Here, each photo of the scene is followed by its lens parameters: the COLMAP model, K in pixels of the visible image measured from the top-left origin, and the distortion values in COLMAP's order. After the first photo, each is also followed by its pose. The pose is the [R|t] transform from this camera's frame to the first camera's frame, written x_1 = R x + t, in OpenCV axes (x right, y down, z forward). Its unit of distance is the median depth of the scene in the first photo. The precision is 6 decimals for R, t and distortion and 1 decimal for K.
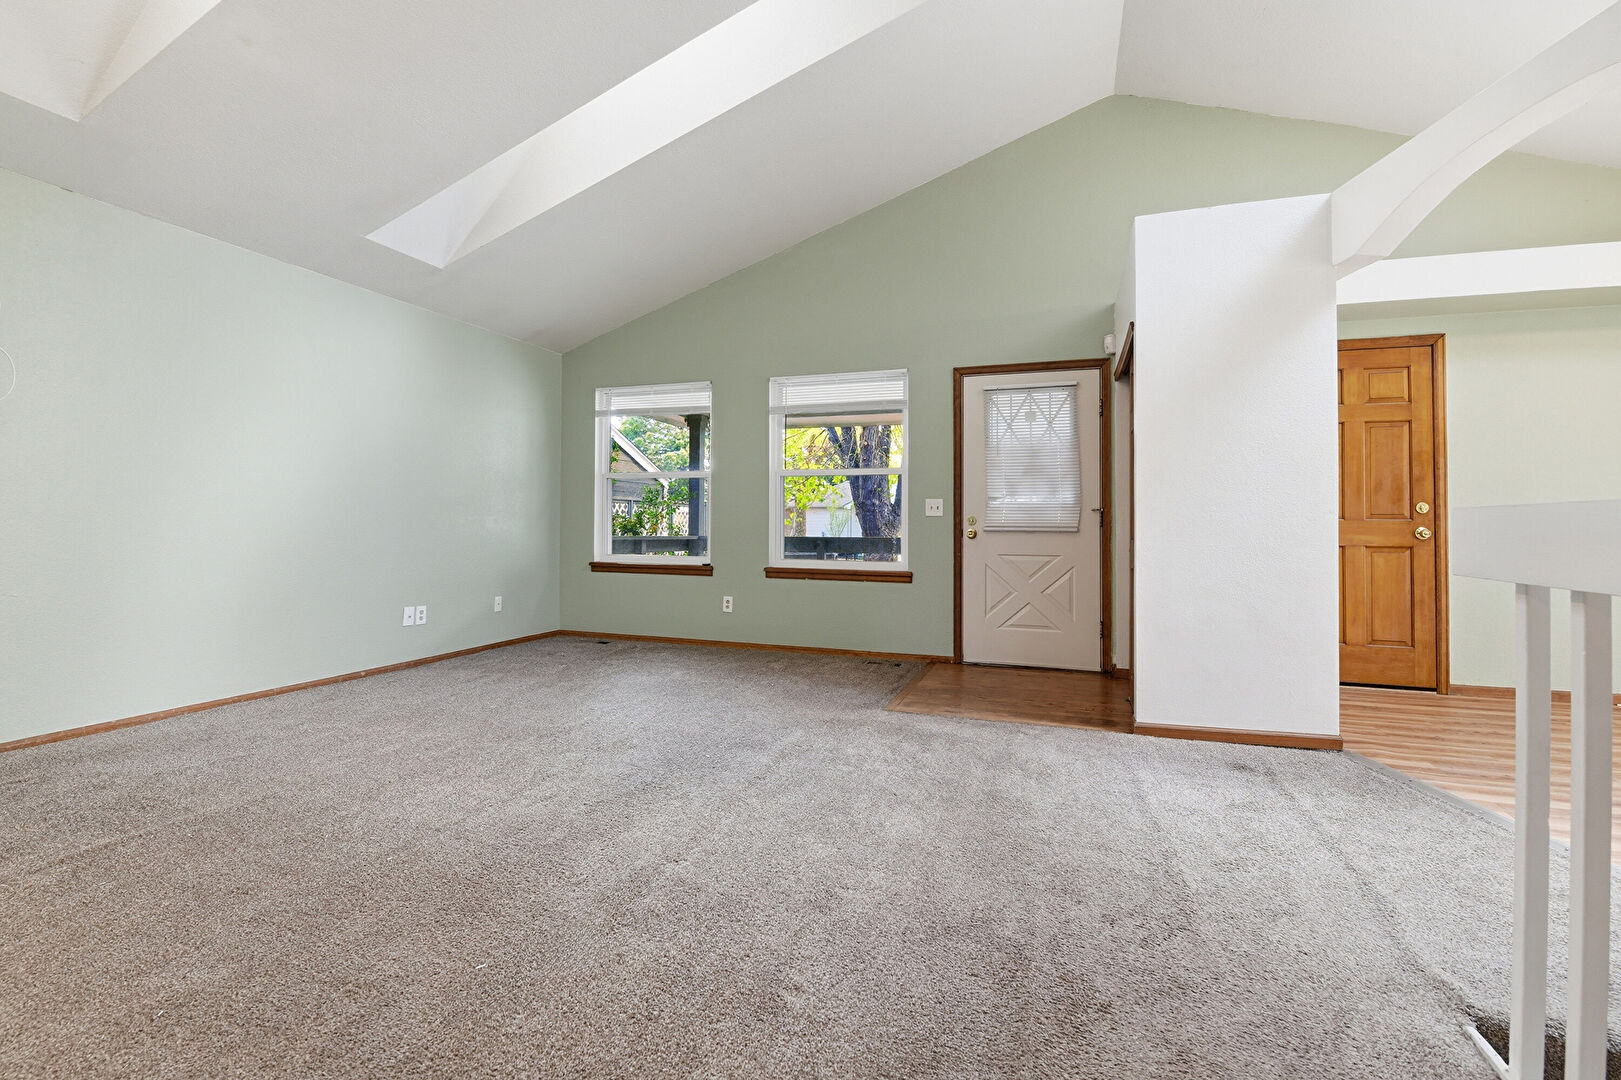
lens RADIAL K [[715.4, 0, 809.2], [0, 715.4, 523.2], [0, 0, 1]] dist [-0.001324, -0.000697]
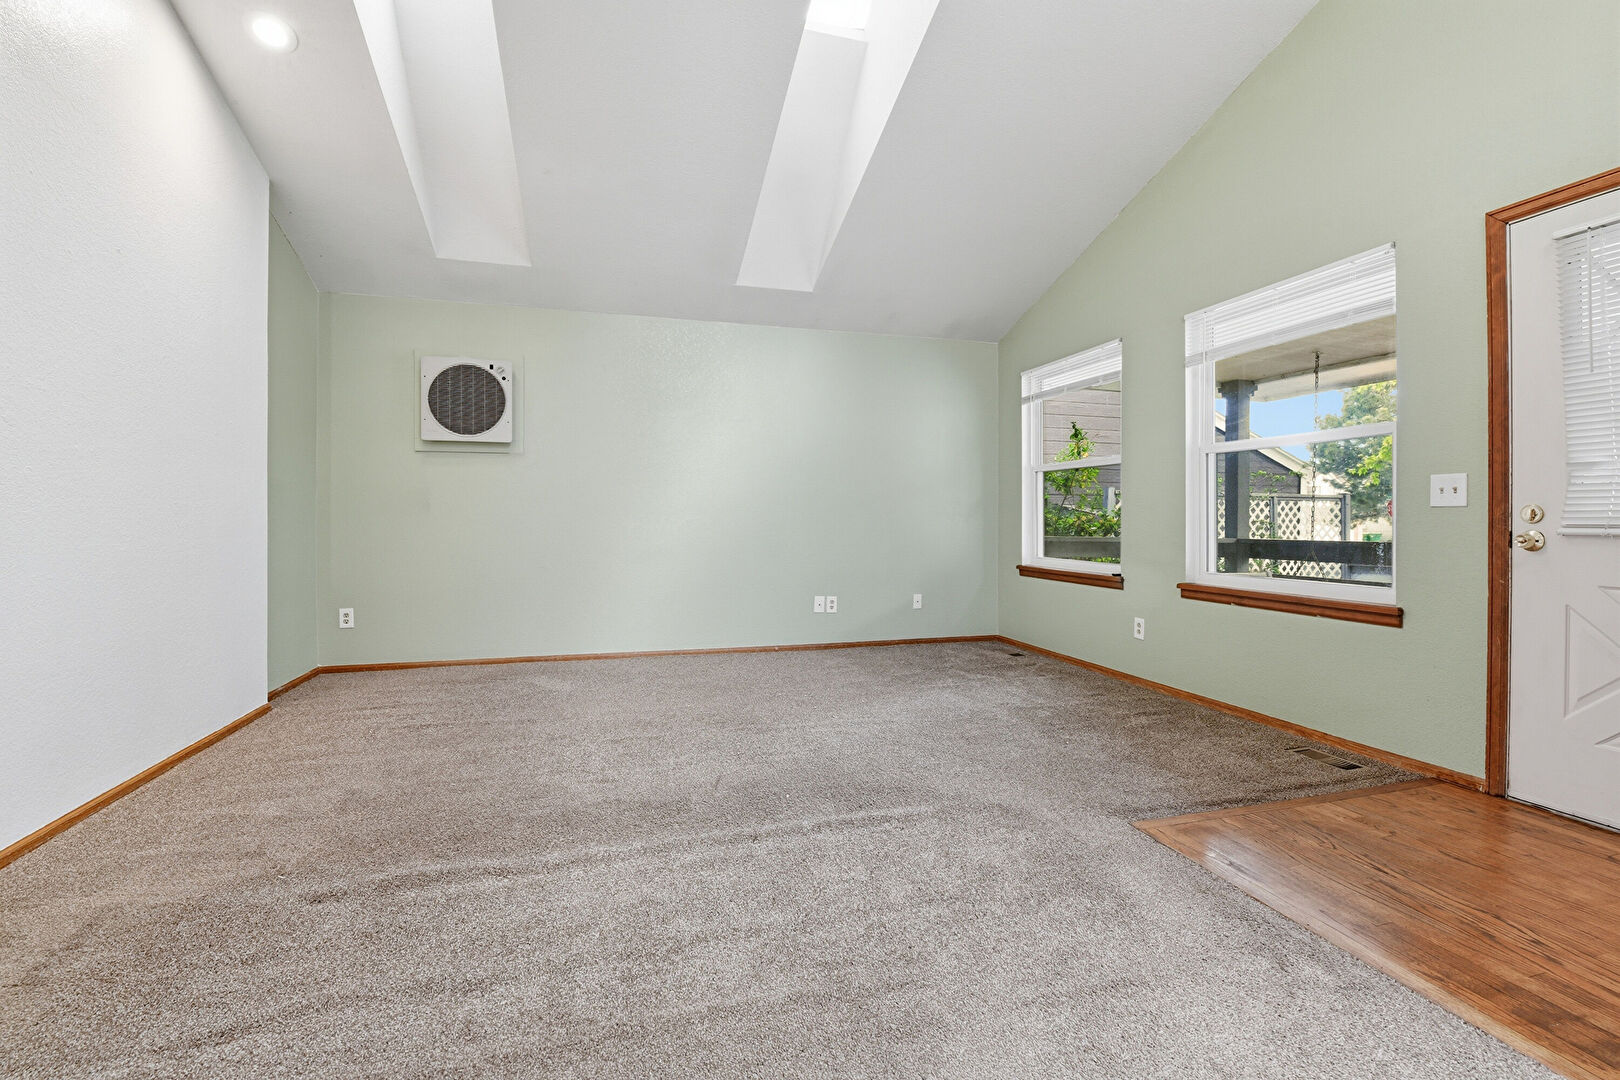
lens RADIAL K [[714.9, 0, 808.7], [0, 714.9, 523.3], [0, 0, 1]] dist [-0.001324, -0.000697]
pose [[0.579343, -0.002204, -0.815081, 0.356540], [0.002224, 0.999997, -0.001123, 0.002652], [0.815081, -0.001163, 0.579346, 0.331353]]
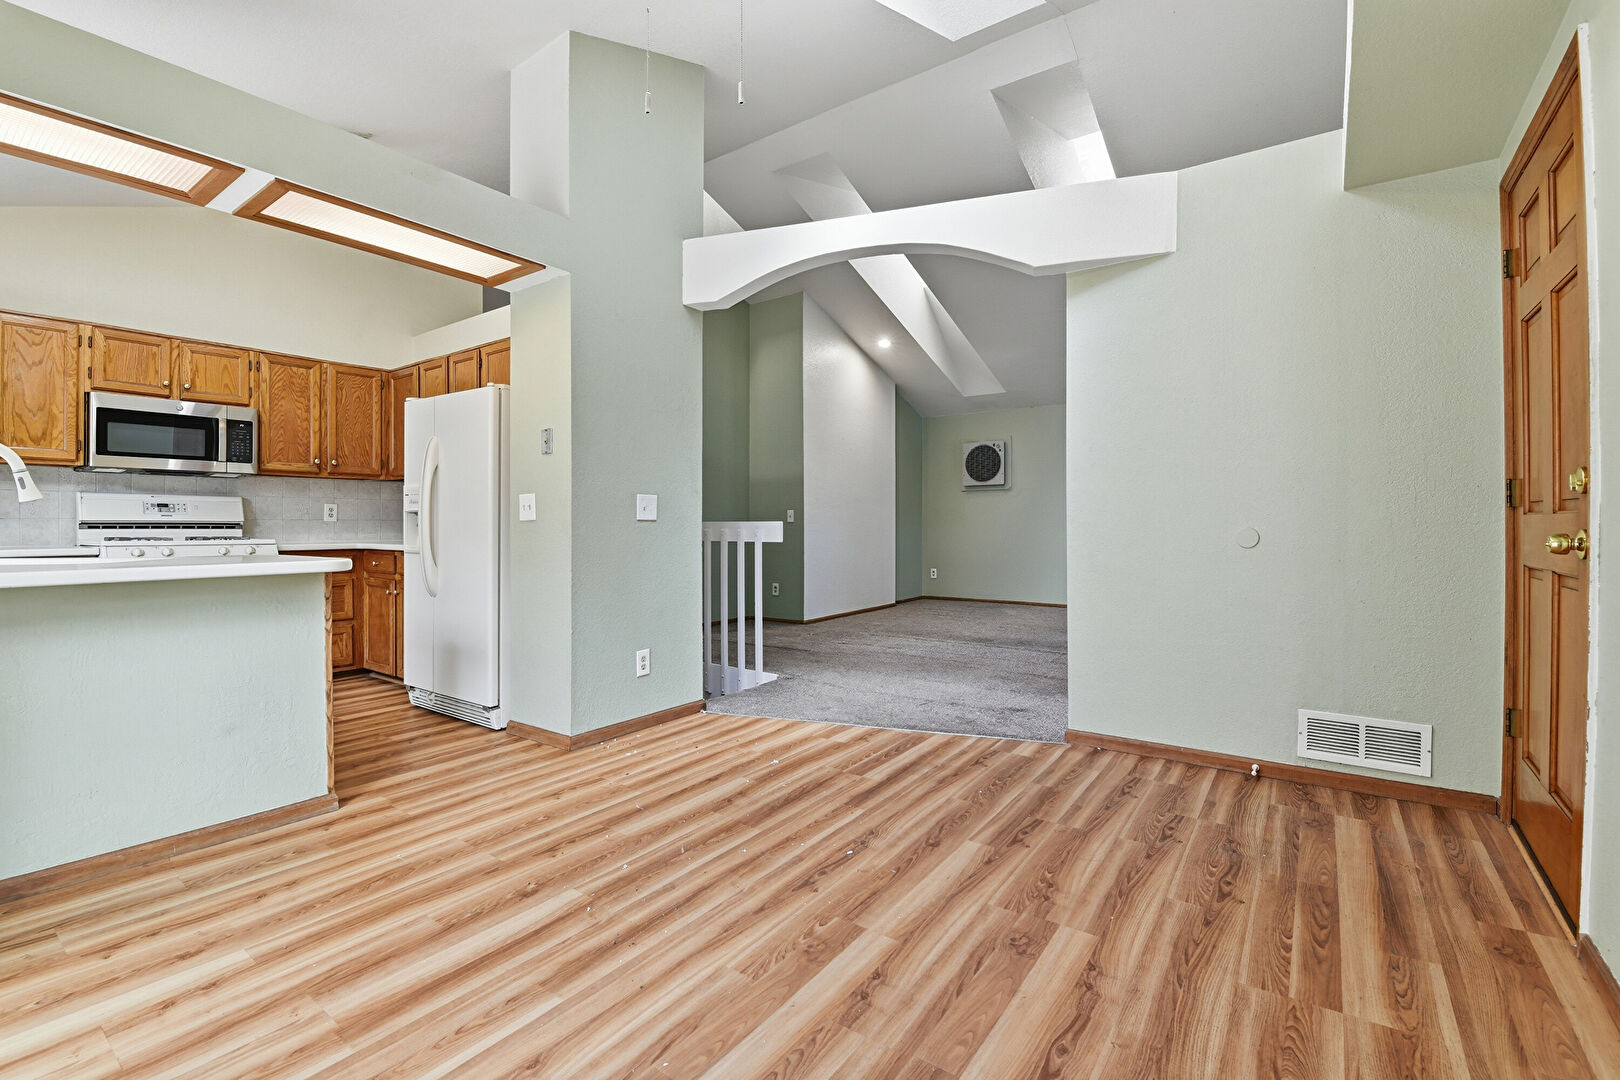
lens RADIAL K [[714.9, 0, 808.7], [0, 714.9, 523.3], [0, 0, 1]] dist [-0.001324, -0.000697]
pose [[-0.280925, -0.008911, -0.959688, 1.205334], [-0.003417, 0.999960, -0.008285, 0.005984], [0.959724, 0.000952, -0.280945, 0.602636]]
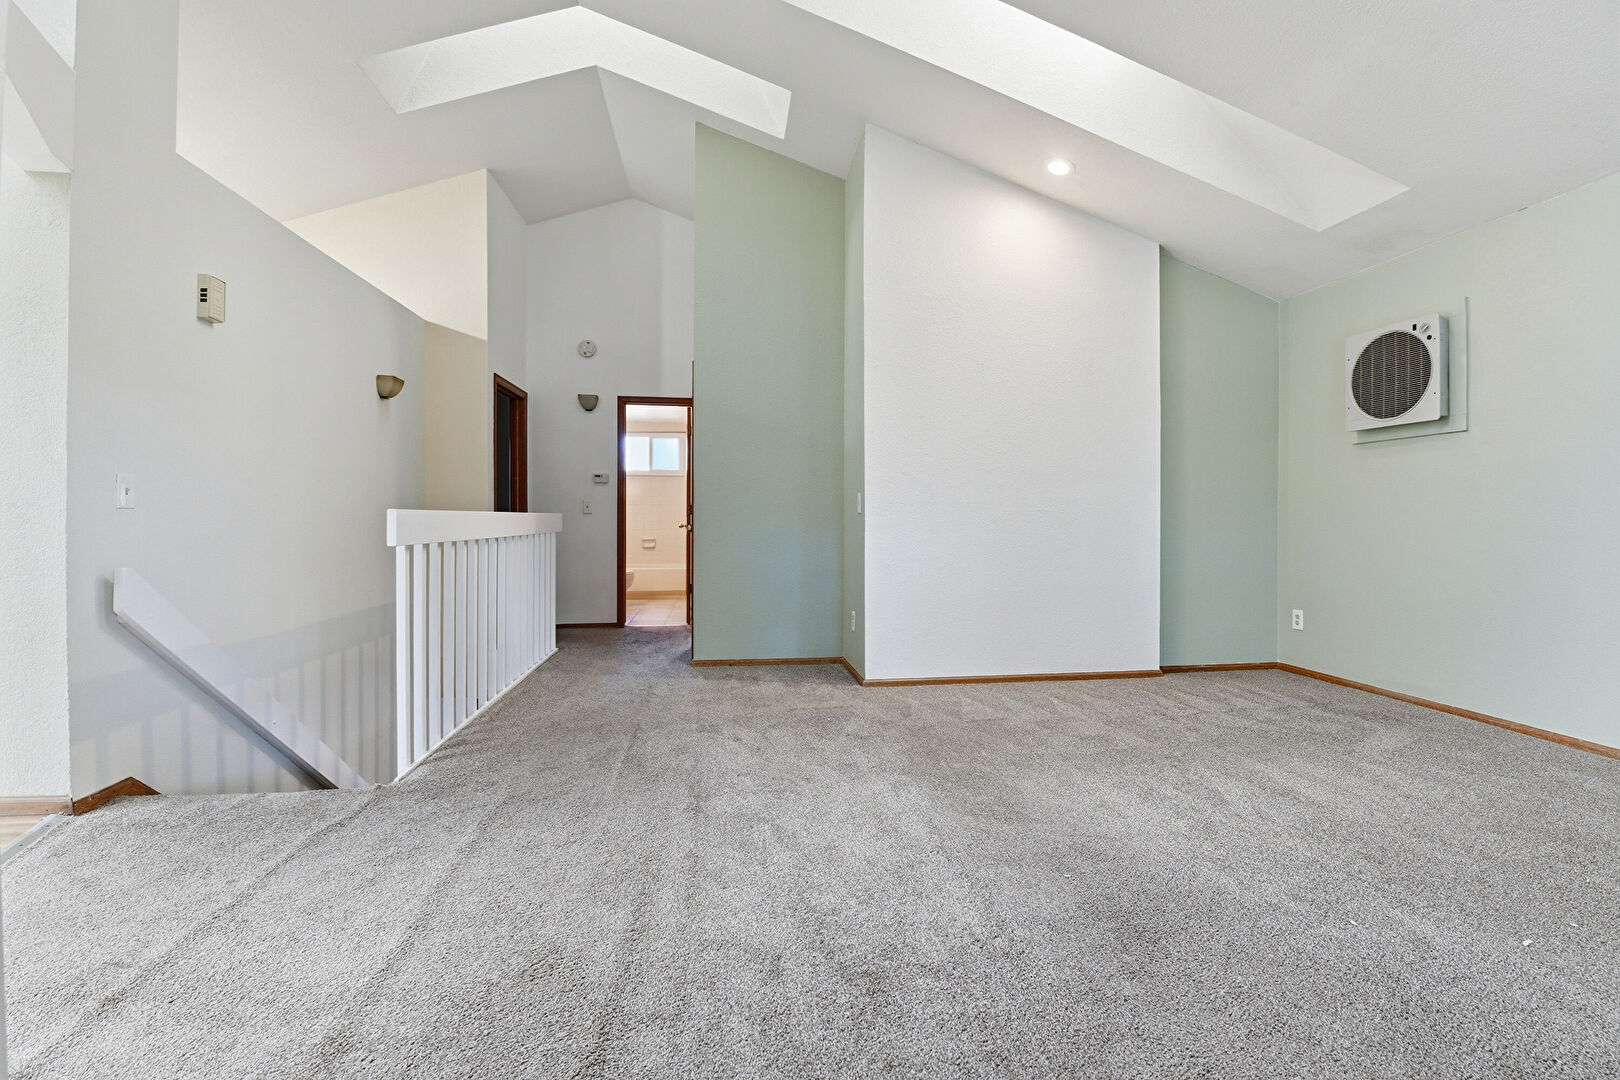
lens RADIAL K [[714.9, 0, 808.7], [0, 714.9, 523.3], [0, 0, 1]] dist [-0.001324, -0.000697]
pose [[-0.893993, -0.005546, -0.448047, 0.233420], [-0.008601, 0.999952, 0.004784, -0.000739], [0.447999, 0.008131, -0.893997, 0.937537]]
